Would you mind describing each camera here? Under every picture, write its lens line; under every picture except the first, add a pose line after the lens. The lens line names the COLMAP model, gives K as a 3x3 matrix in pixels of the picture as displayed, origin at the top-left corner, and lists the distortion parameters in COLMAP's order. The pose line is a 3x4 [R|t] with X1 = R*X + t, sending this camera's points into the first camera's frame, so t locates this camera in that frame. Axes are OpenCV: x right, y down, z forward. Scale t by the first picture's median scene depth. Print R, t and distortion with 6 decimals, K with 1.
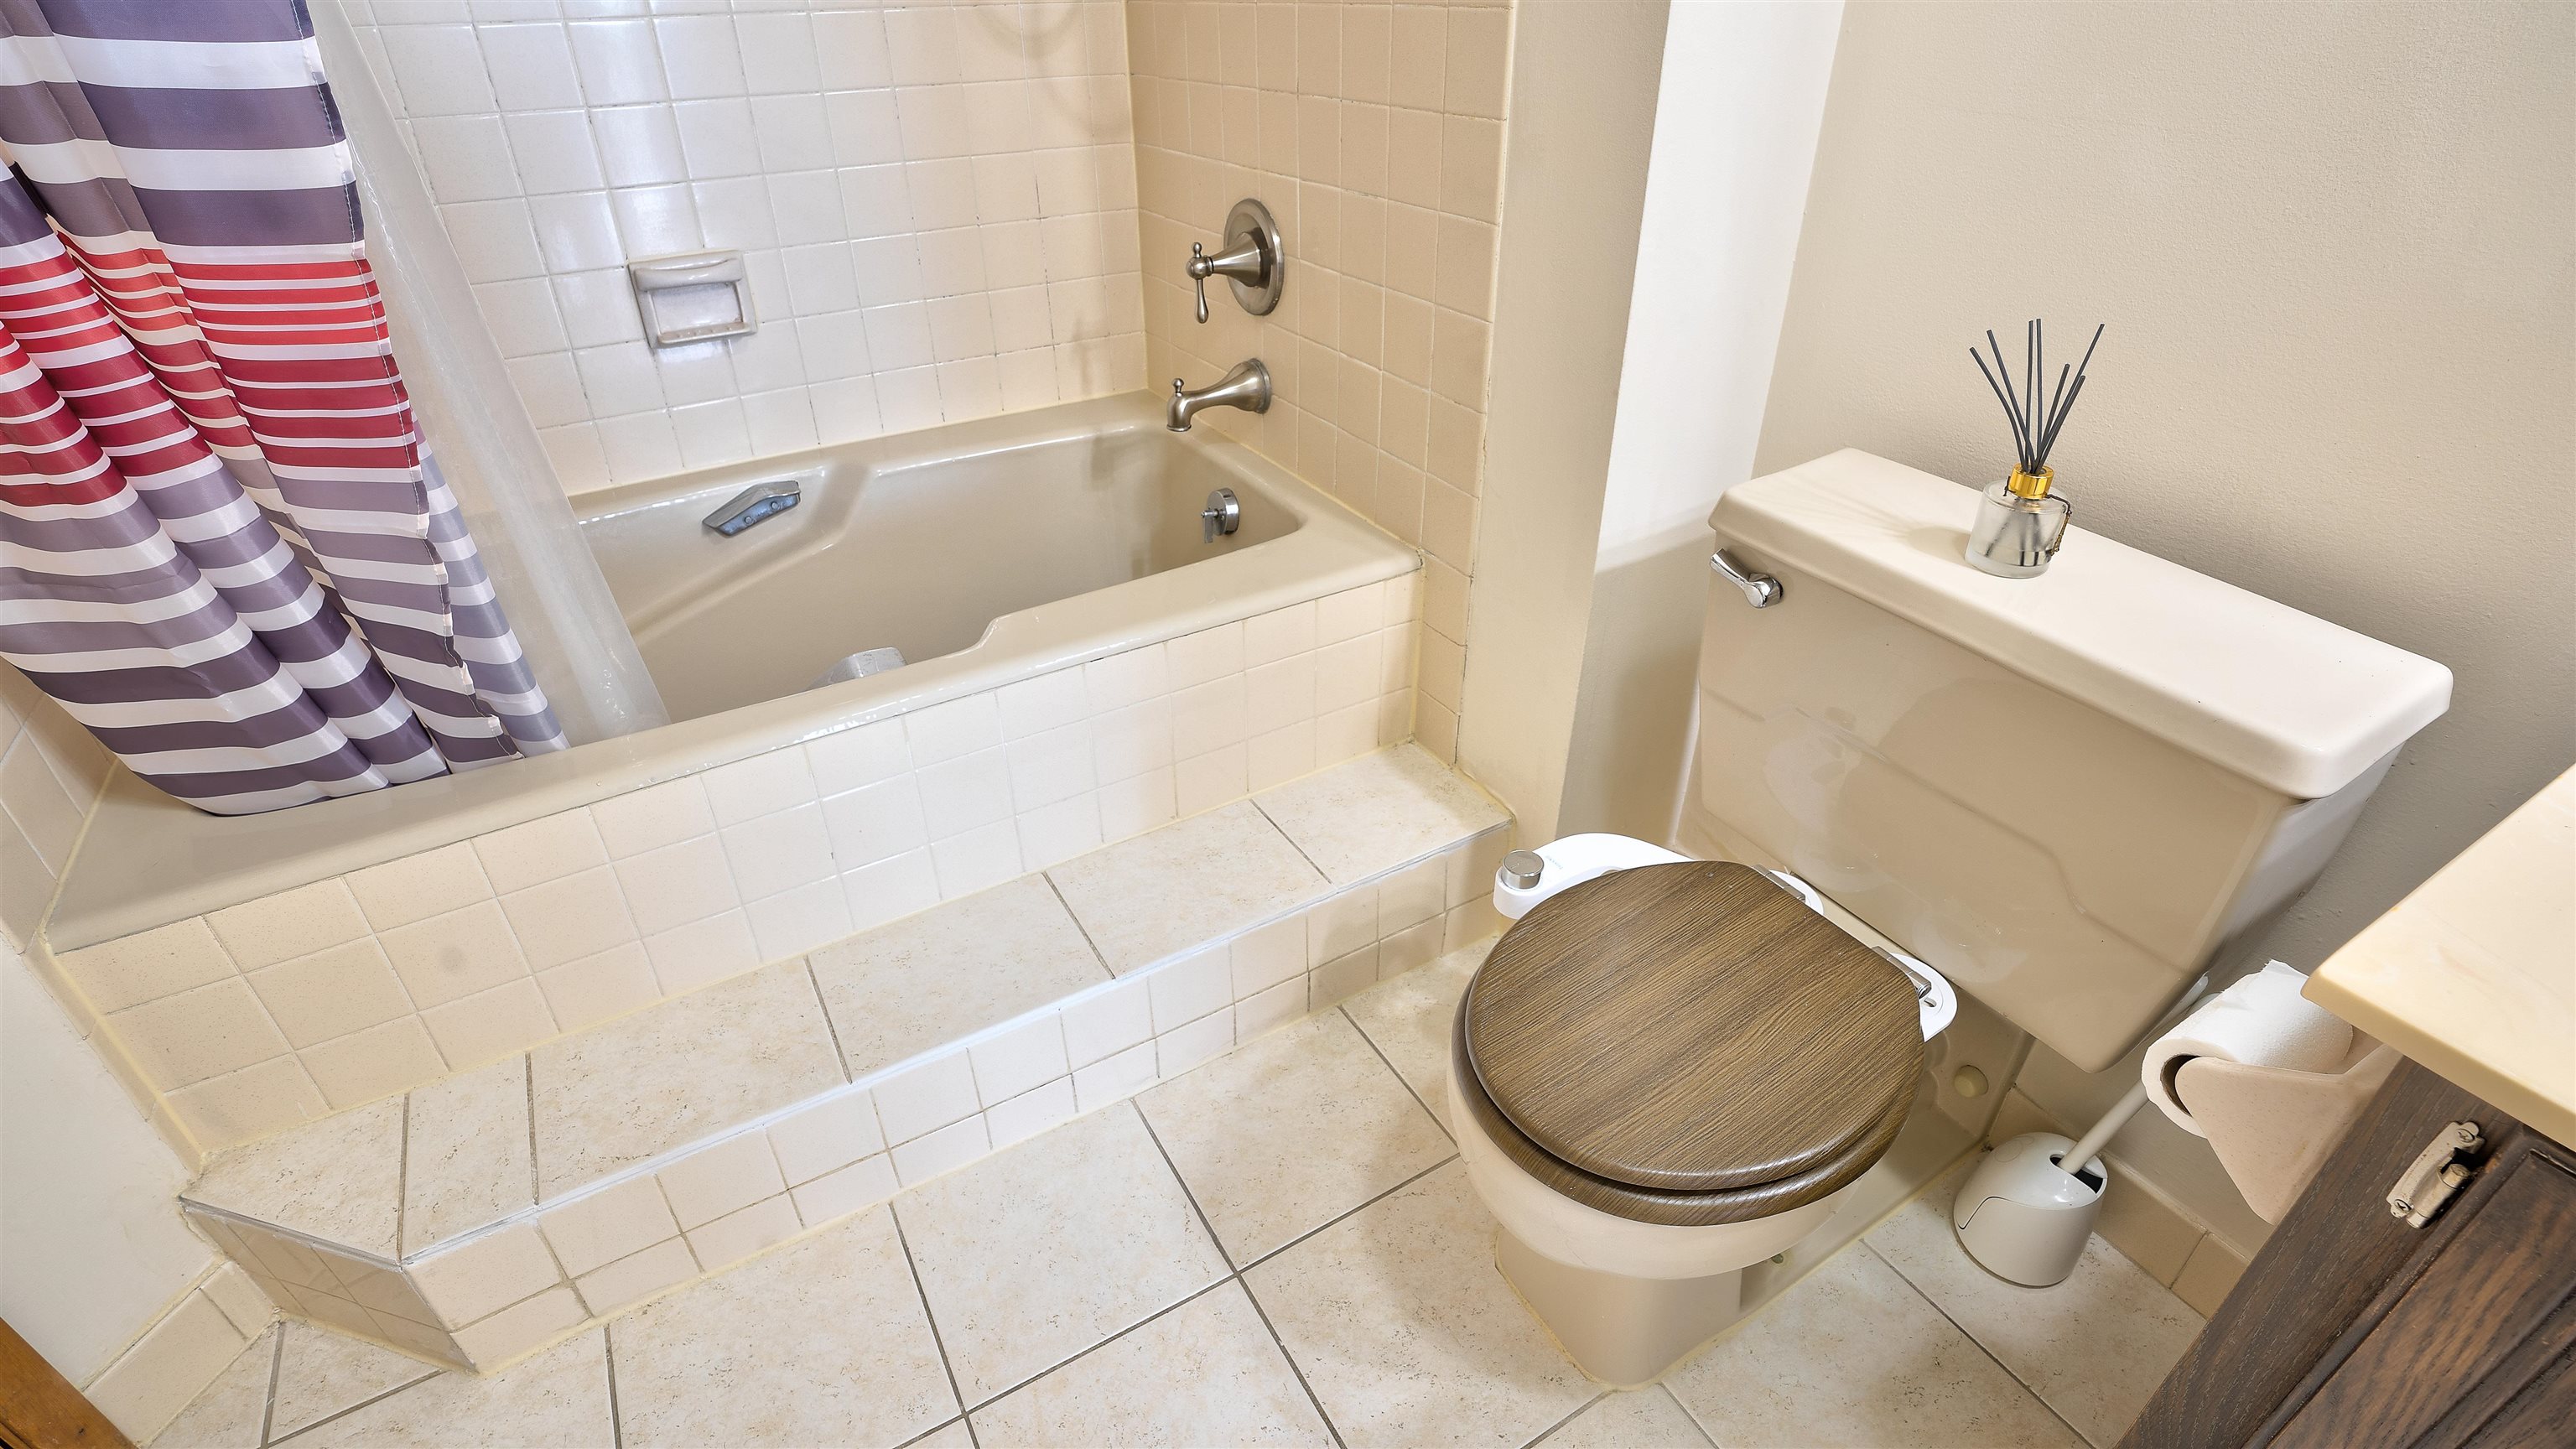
lens RADIAL K [[1200.6, 0, 1299.6], [0, 1200.6, 720.2], [0, 0, 1]] dist [-0.037987, 0.008642]
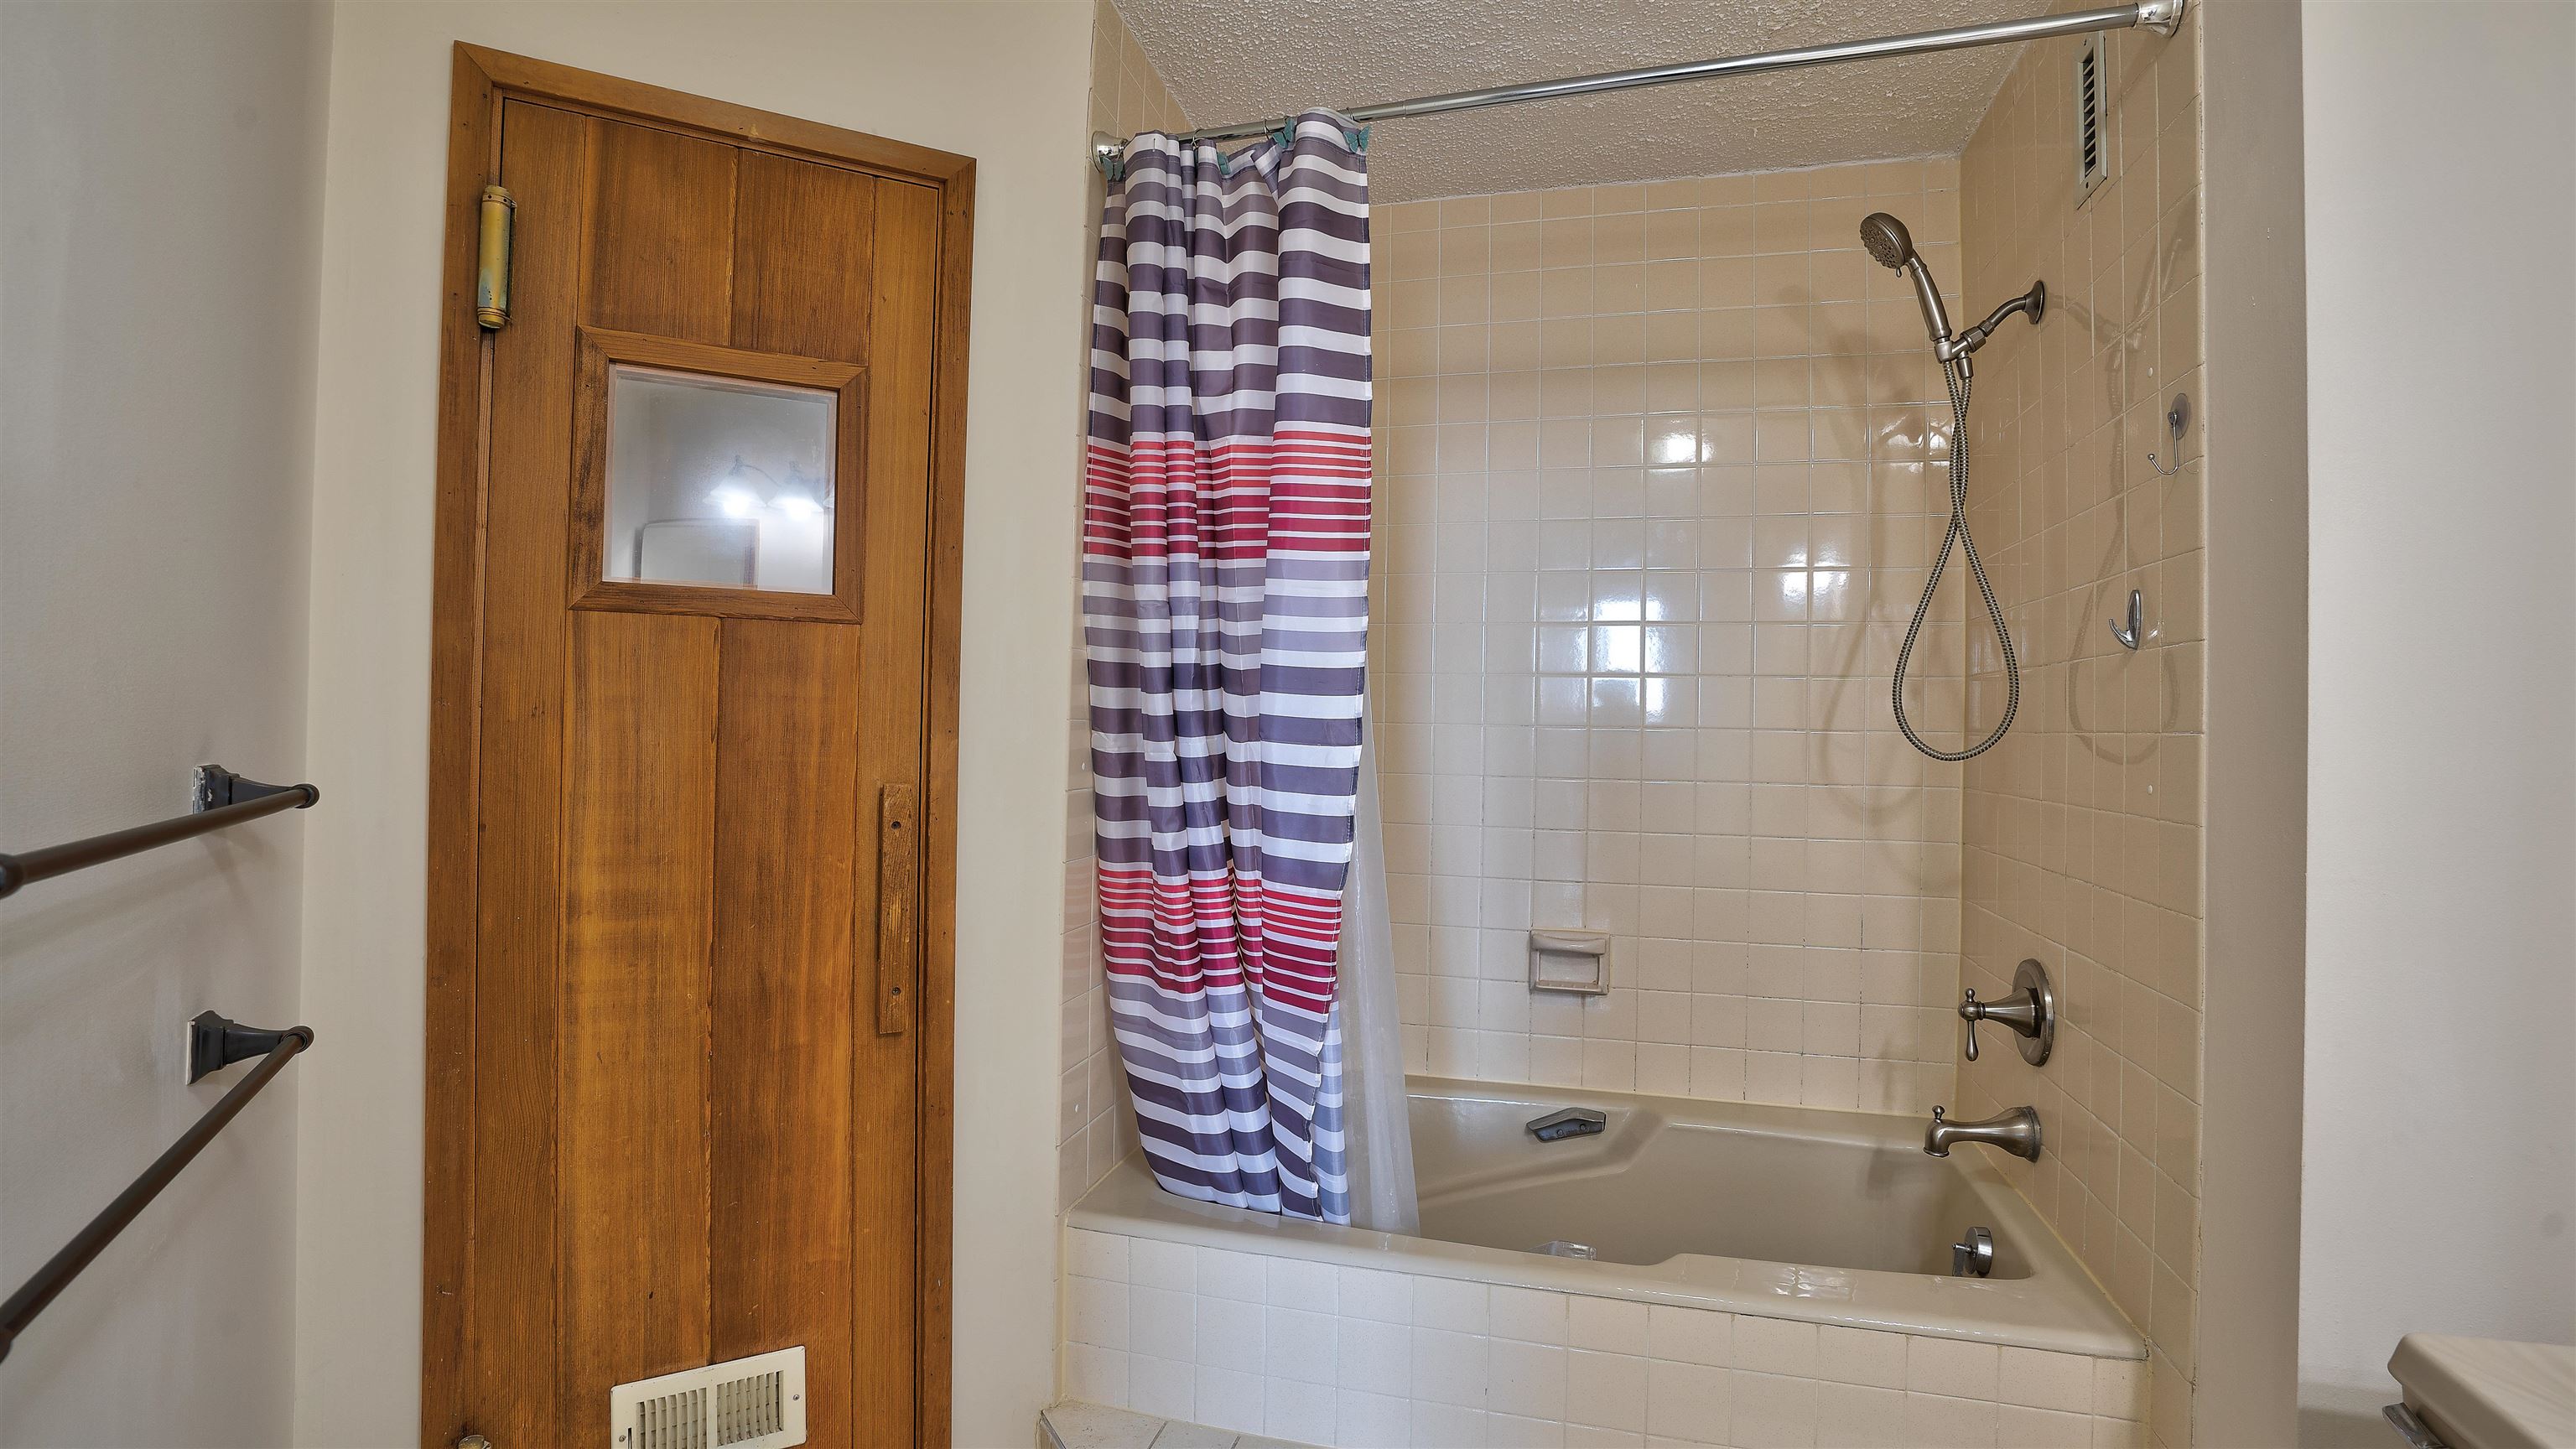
lens RADIAL K [[1200.6, 0, 1271.1], [0, 1200.6, 725.5], [0, 0, 1]] dist [-0.037987, 0.008642]
pose [[0.683551, 0.016150, -0.729724, 0.351313], [-0.403881, 0.841123, -0.359710, 0.067186], [0.607979, 0.540602, 0.581473, -0.215831]]
